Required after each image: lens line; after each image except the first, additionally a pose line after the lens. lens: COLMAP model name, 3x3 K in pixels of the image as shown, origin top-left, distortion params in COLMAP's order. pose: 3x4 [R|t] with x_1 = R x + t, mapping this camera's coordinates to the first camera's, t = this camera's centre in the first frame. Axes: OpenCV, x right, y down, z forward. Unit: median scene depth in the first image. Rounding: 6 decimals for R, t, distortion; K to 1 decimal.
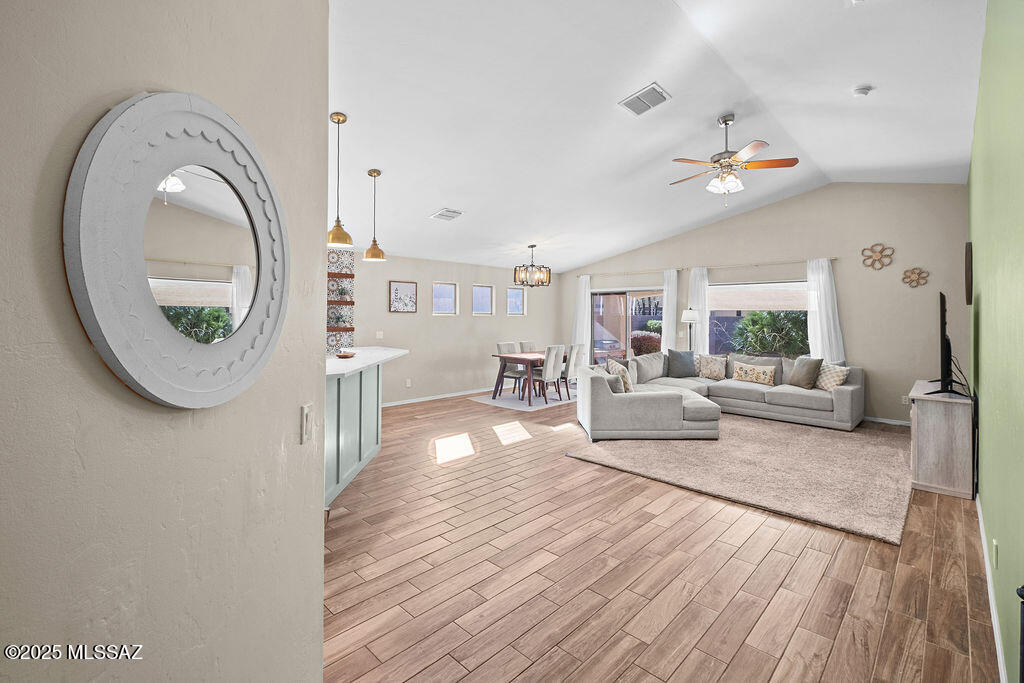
lens RADIAL K [[443.9, 0, 510.3], [0, 443.9, 320.3], [0, 0, 1]] dist [-0.000227, -0.000580]
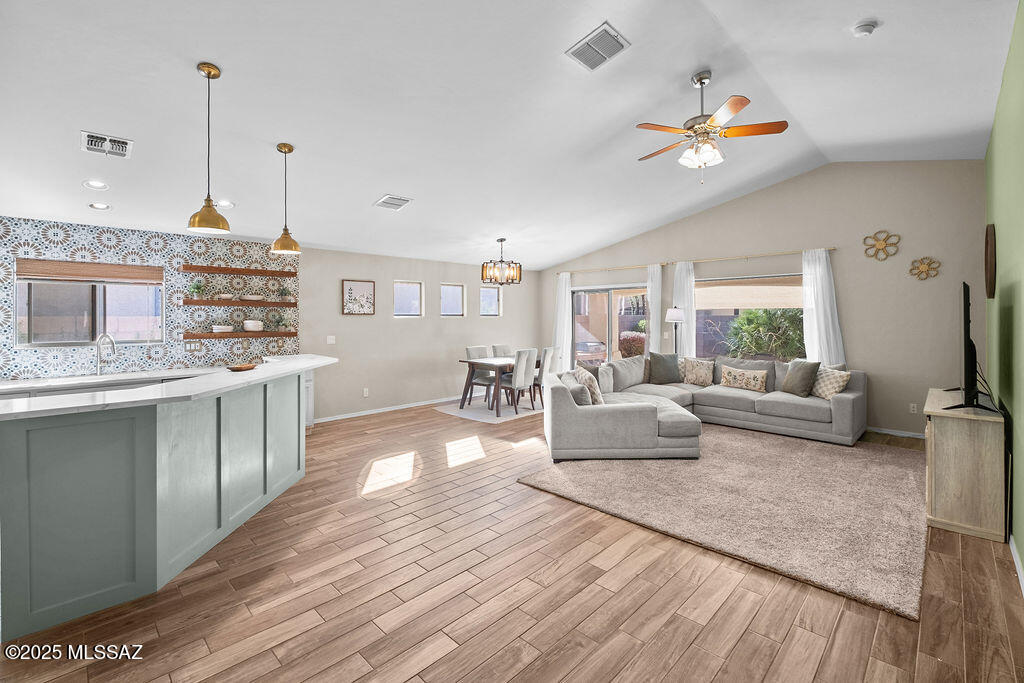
lens RADIAL K [[447.1, 0, 513.1], [0, 447.1, 325.8], [0, 0, 1]] dist [-0.001326, -0.000485]
pose [[0.999917, -0.010593, 0.007343, 0.104699], [0.010519, 0.999895, 0.009942, -0.000899], [-0.007447, -0.009864, 0.999924, 0.138667]]
